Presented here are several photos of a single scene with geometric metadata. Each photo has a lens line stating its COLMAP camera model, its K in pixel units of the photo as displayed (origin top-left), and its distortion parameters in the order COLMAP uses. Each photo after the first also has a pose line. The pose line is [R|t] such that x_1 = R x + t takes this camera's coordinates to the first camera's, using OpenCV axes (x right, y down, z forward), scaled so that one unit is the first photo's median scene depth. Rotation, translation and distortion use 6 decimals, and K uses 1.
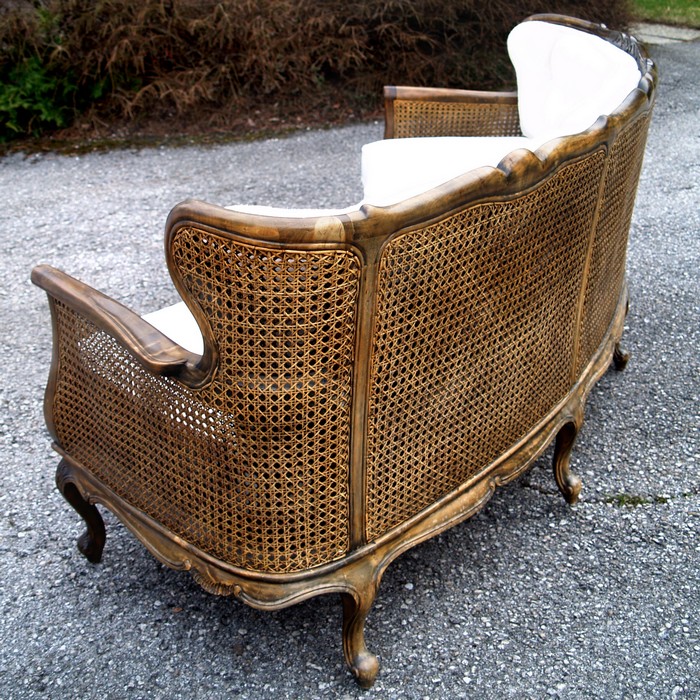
lens RADIAL K [[1014.2, 0, 350.3], [0, 1014.2, 313.0], [0, 0, 1]] dist [-0.072047, 0.000000]
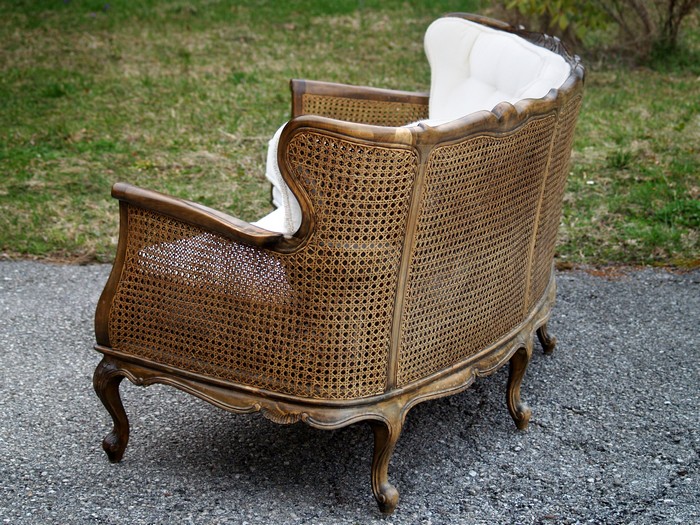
lens RADIAL K [[1798.5, 0, 349.5], [0, 1798.5, 263.3], [0, 0, 1]] dist [0.053421, 0.000000]
pose [[0.978915, 0.032453, 0.201671, -0.551612], [-0.001282, 0.988255, -0.152809, 0.449692], [-0.204262, 0.149329, 0.967460, -1.356124]]
